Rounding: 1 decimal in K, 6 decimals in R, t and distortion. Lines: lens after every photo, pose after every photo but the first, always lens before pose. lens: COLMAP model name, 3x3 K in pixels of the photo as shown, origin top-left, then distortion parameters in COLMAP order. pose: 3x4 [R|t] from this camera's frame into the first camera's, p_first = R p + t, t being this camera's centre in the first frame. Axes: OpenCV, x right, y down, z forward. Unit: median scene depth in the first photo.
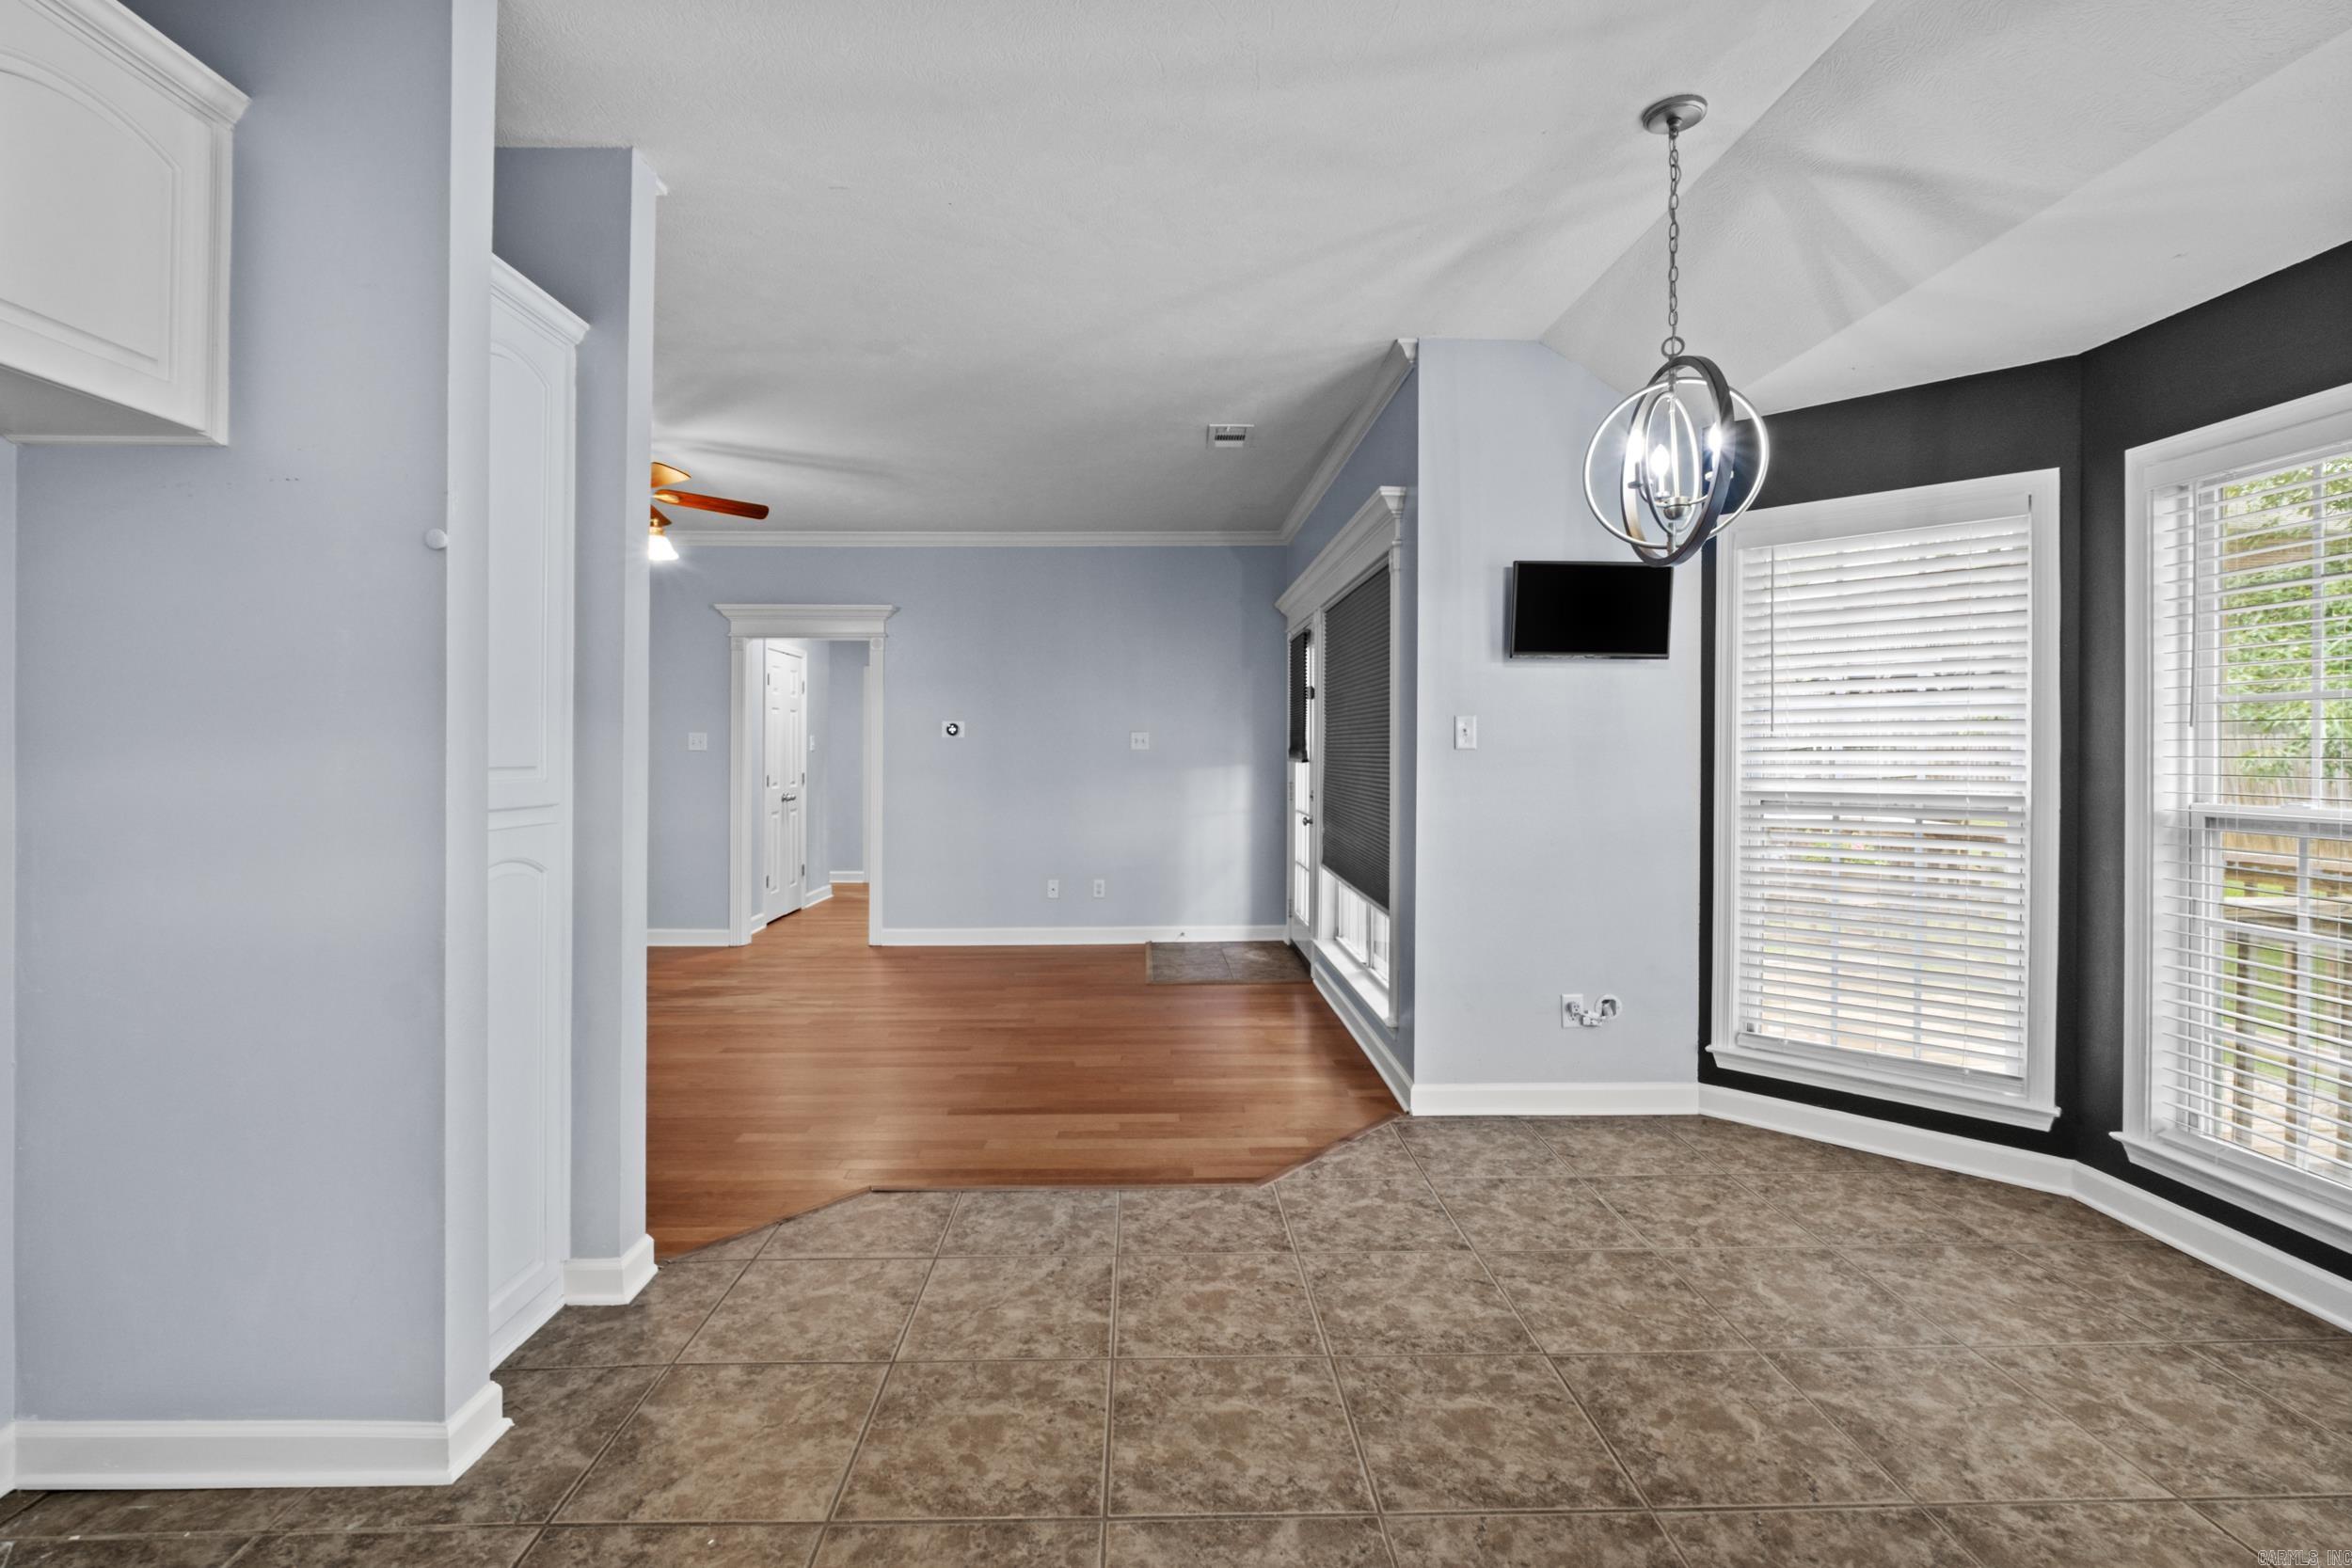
lens RADIAL K [[1038.2, 0, 1172.7], [0, 1038.2, 749.6], [0, 0, 1]] dist [-0.001896, -0.000122]
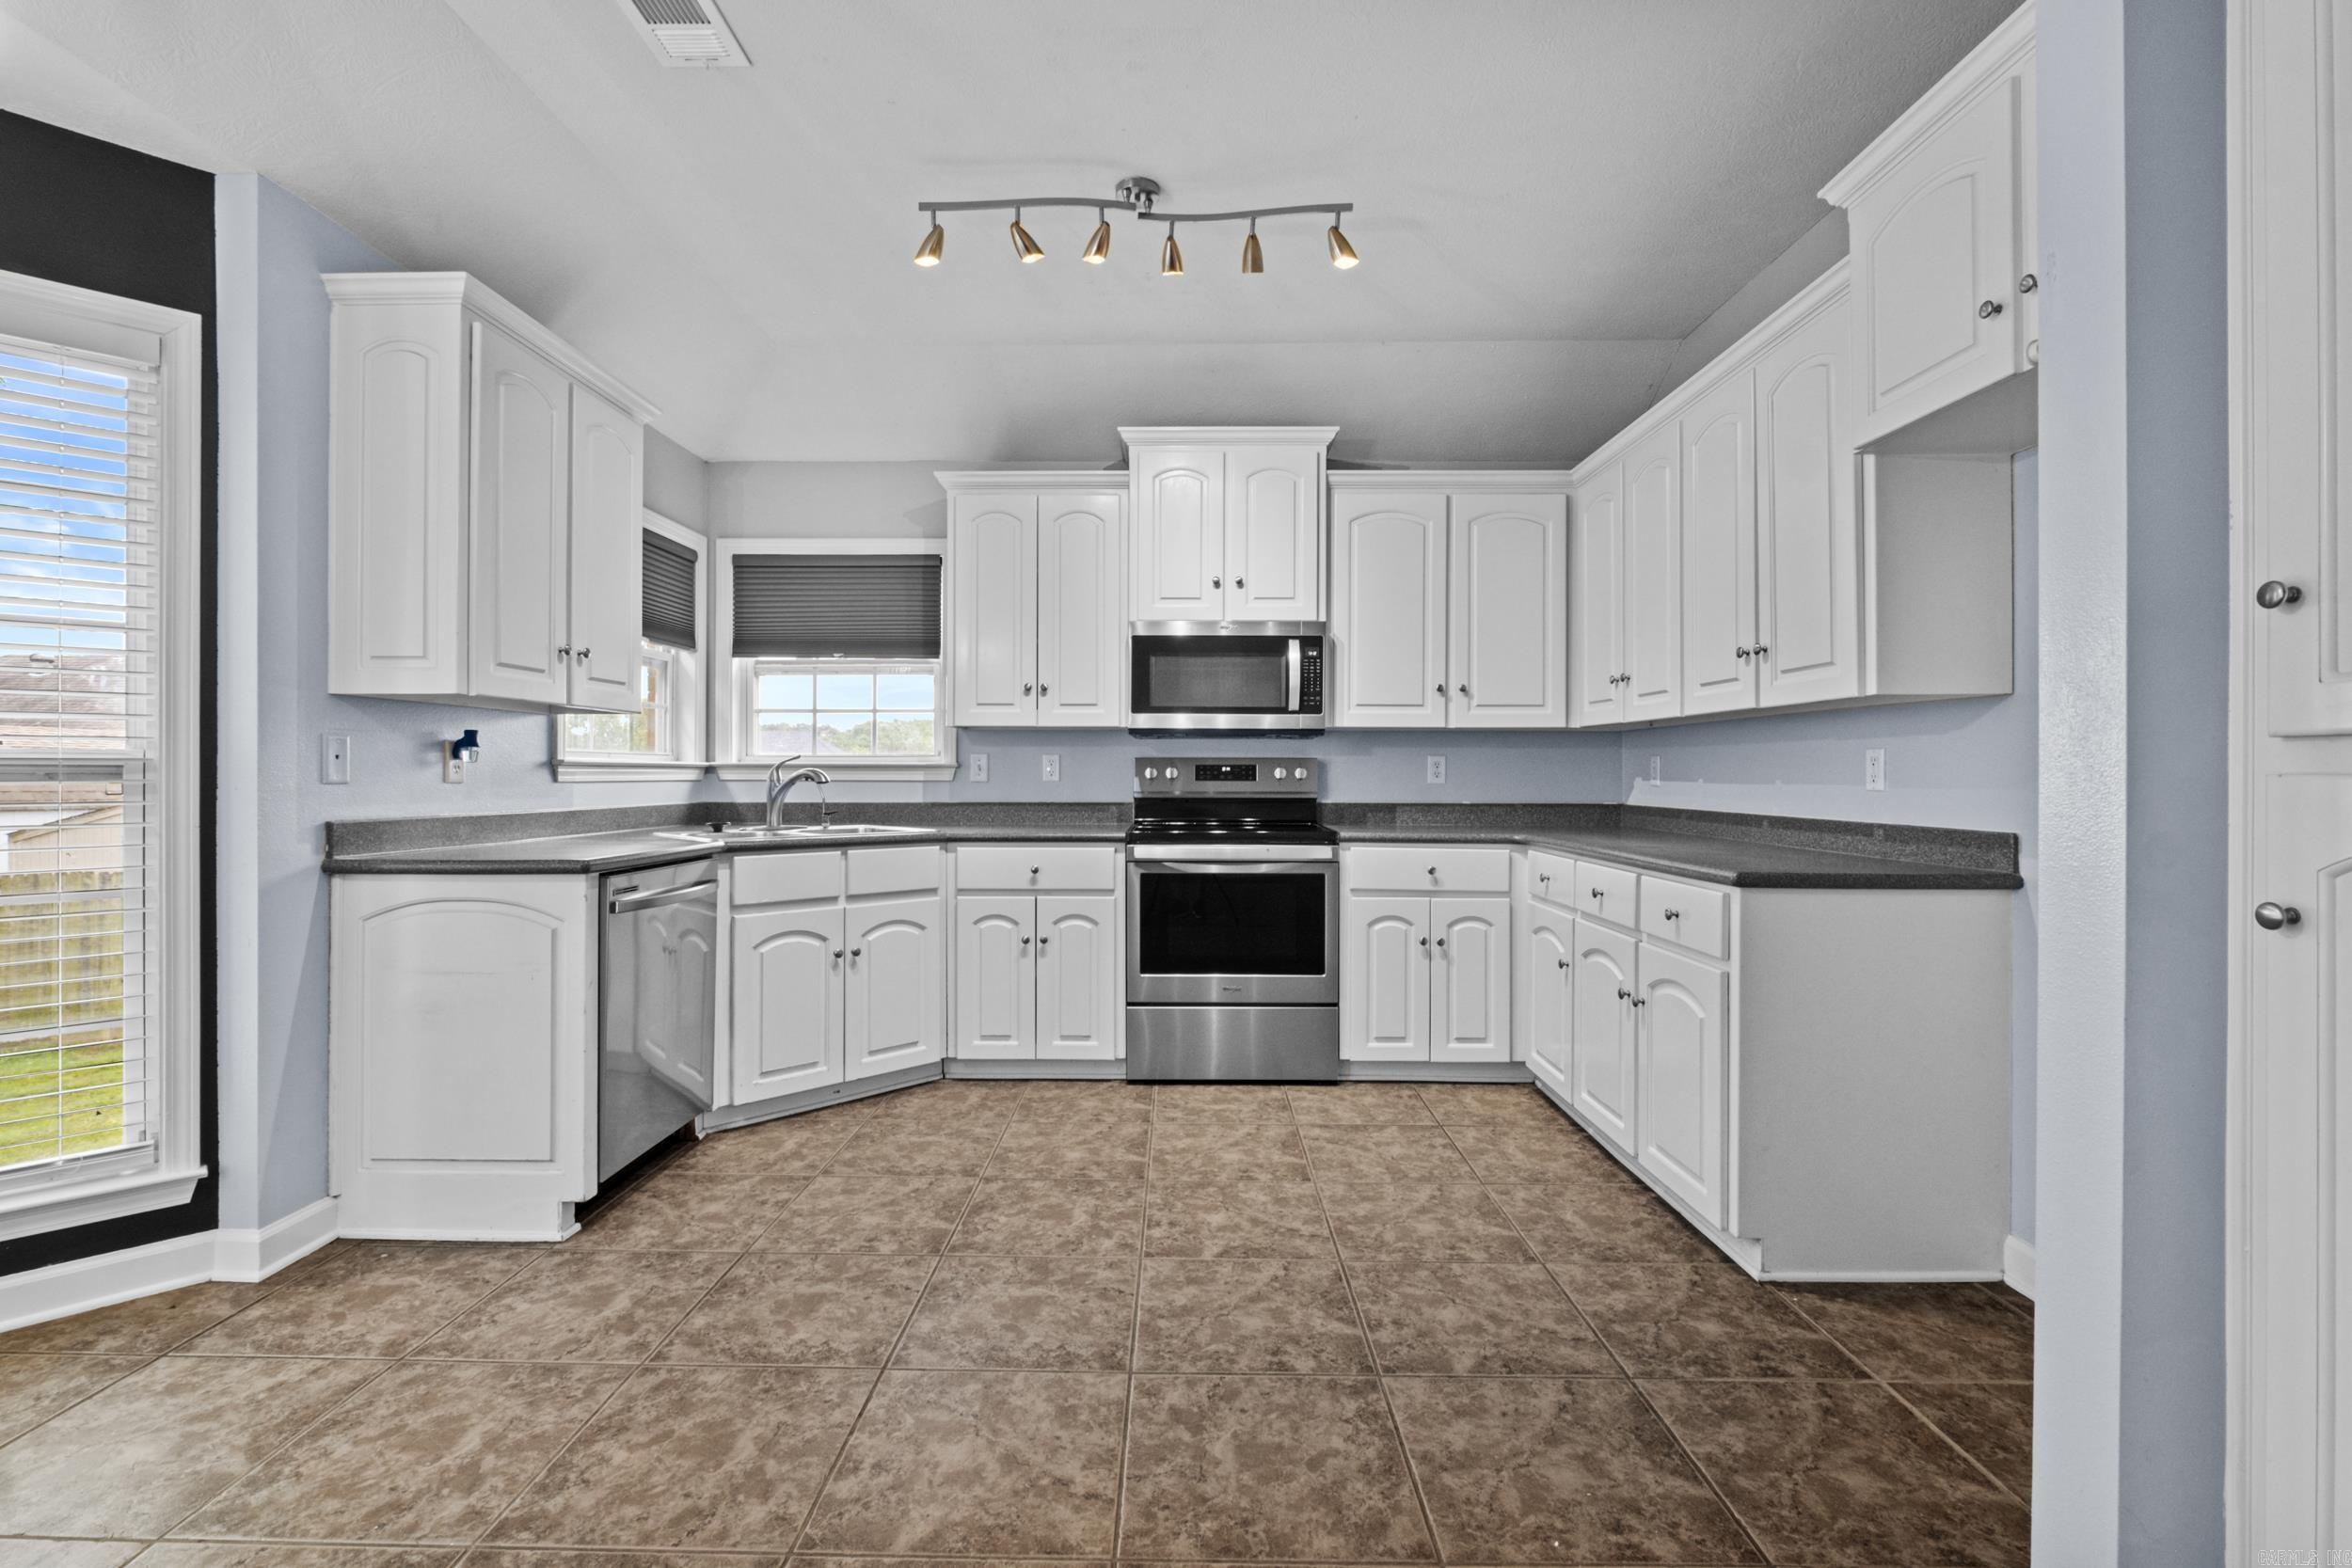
lens RADIAL K [[1026.1, 0, 1165.8], [0, 1026.1, 771.5], [0, 0, 1]] dist [-0.007443, -0.000273]
pose [[-0.998917, -0.006644, 0.046054, -0.099288], [-0.006945, 0.999956, -0.006366, 0.070149], [-0.046009, -0.006679, -0.998919, 1.281369]]
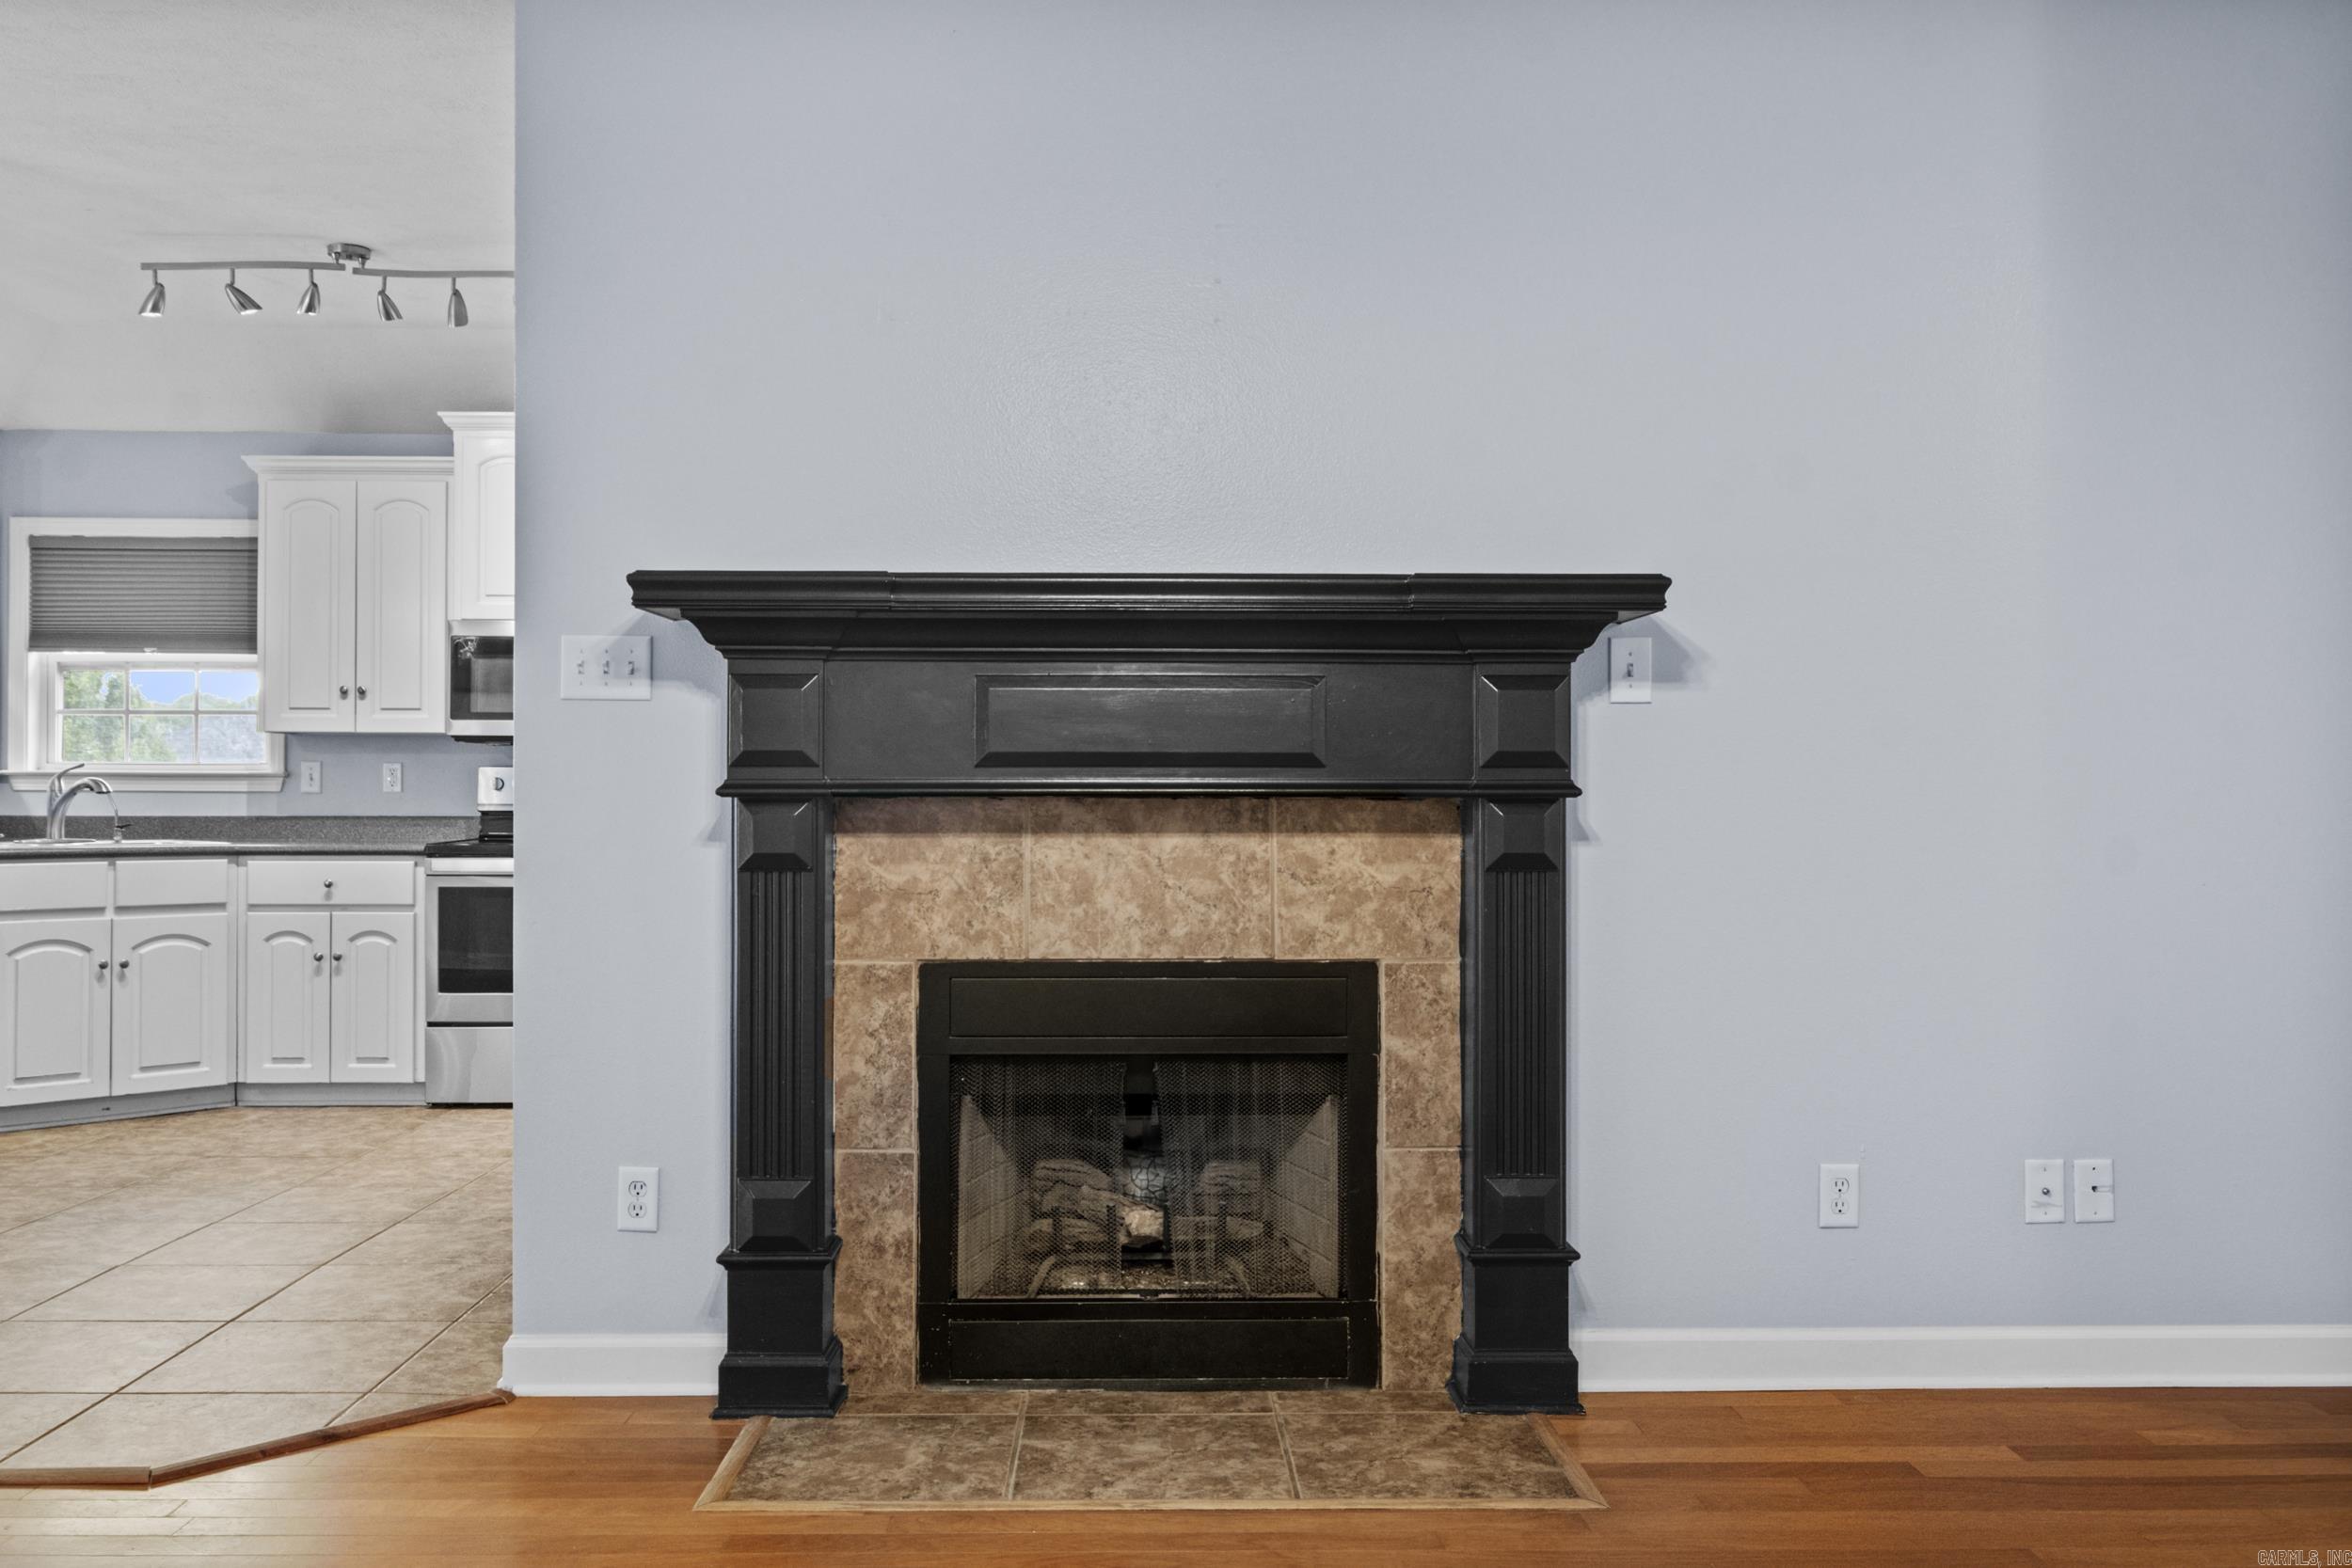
lens RADIAL K [[1982.8, 0, 1176.0], [0, 1982.8, 784.0], [0, 0, 1]] dist [0.000648, 0.007708]
pose [[-0.999884, -0.009338, 0.012013, -1.048617], [-0.009411, 0.999938, -0.006019, 0.071000], [-0.011956, -0.006131, -0.999910, 2.541983]]
